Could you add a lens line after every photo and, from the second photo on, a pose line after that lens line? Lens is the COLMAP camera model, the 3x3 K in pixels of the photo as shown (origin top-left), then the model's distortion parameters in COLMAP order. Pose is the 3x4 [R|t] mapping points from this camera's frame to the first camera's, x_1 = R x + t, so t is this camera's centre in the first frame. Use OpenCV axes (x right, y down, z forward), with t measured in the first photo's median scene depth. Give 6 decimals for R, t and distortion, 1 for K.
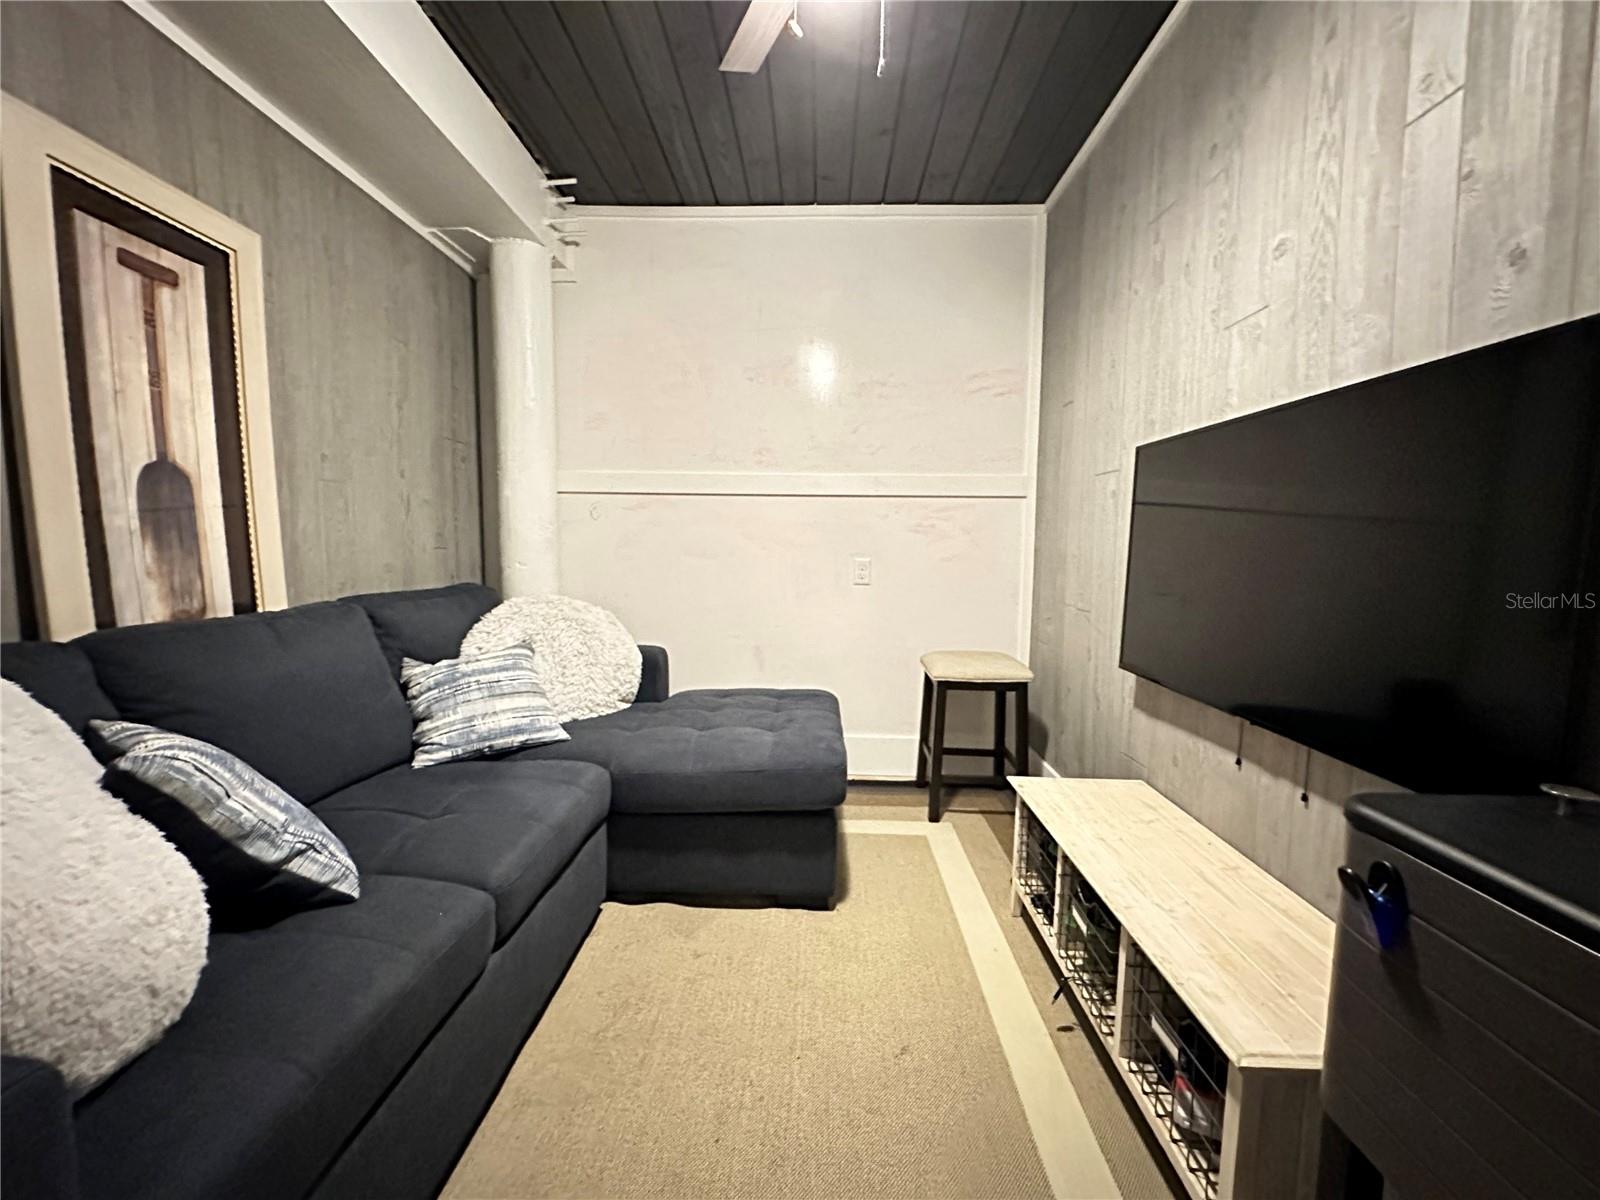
lens RADIAL K [[640.3, 0, 797.1], [0, 640.3, 600.9], [0, 0, 1]] dist [-0.003950, 0.000417]
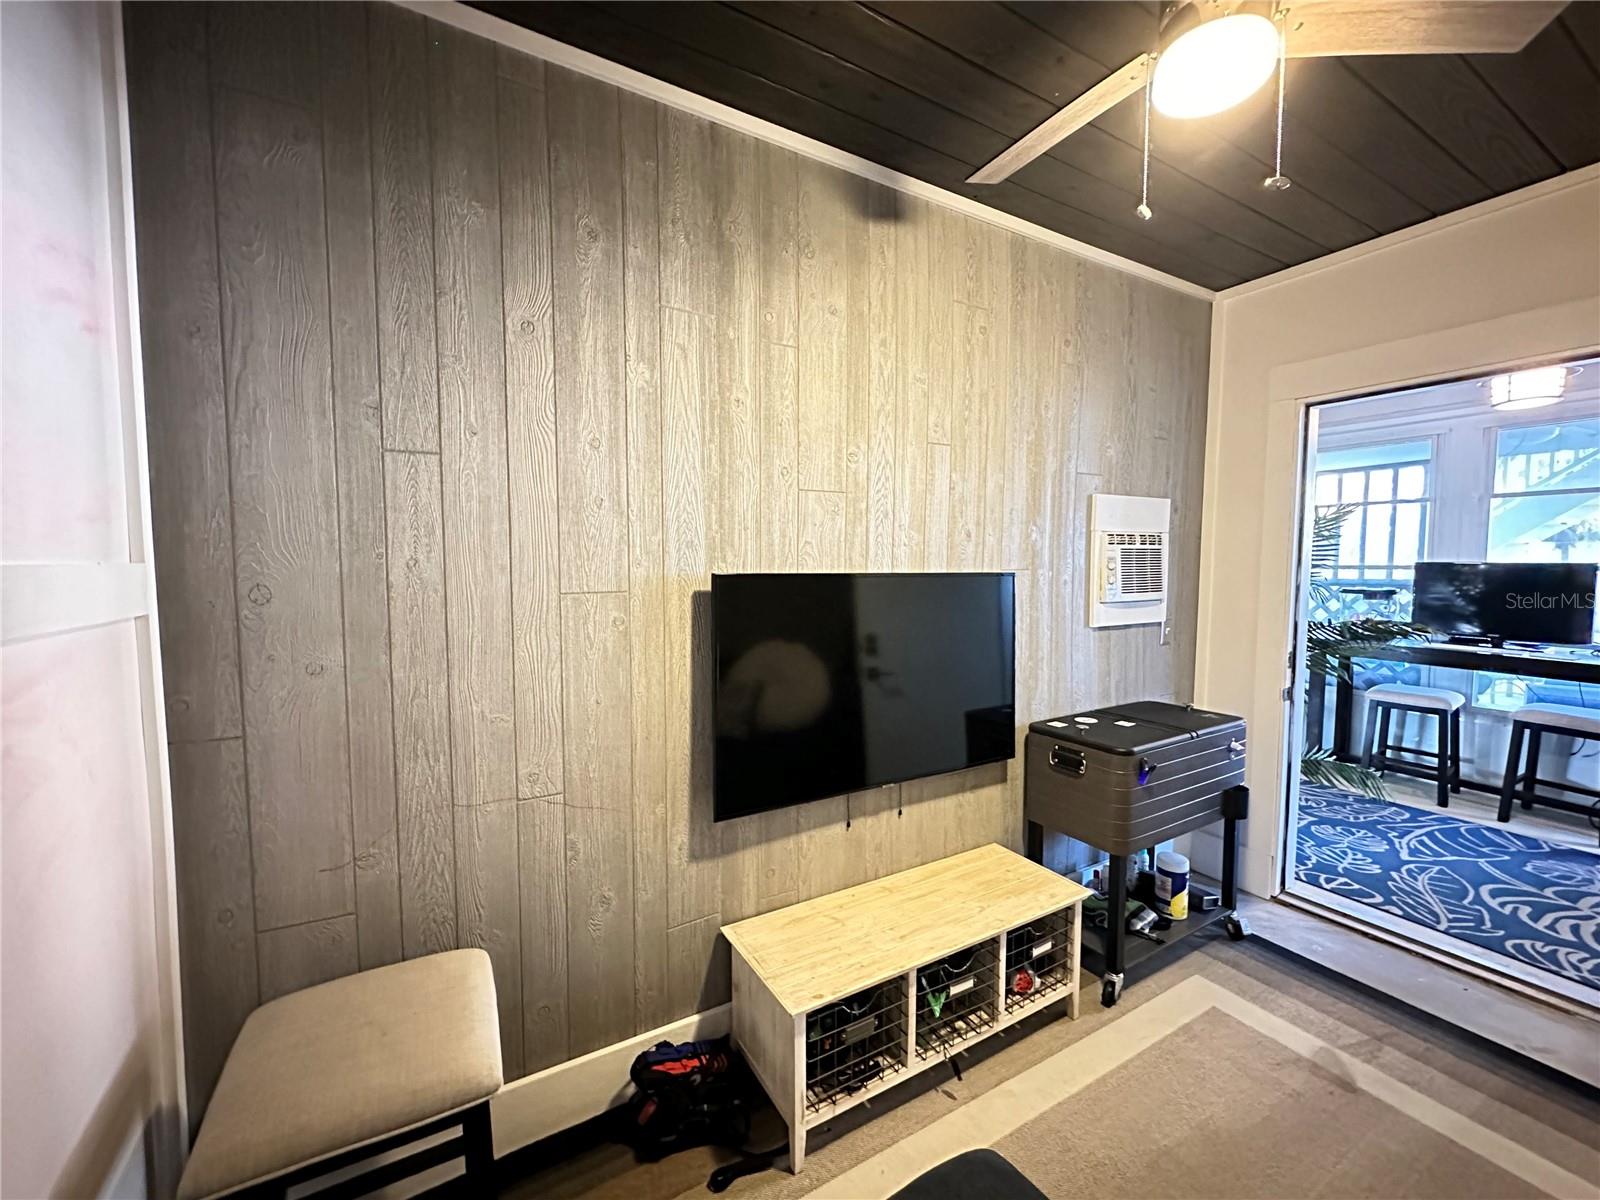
lens RADIAL K [[640.3, 0, 797.1], [0, 640.3, 600.9], [0, 0, 1]] dist [-0.003950, 0.000417]
pose [[-0.525845, -0.057764, 0.848617, -0.278577], [0.070564, 0.991290, 0.111200, -0.282490], [-0.847648, 0.118356, -0.517189, 1.318732]]
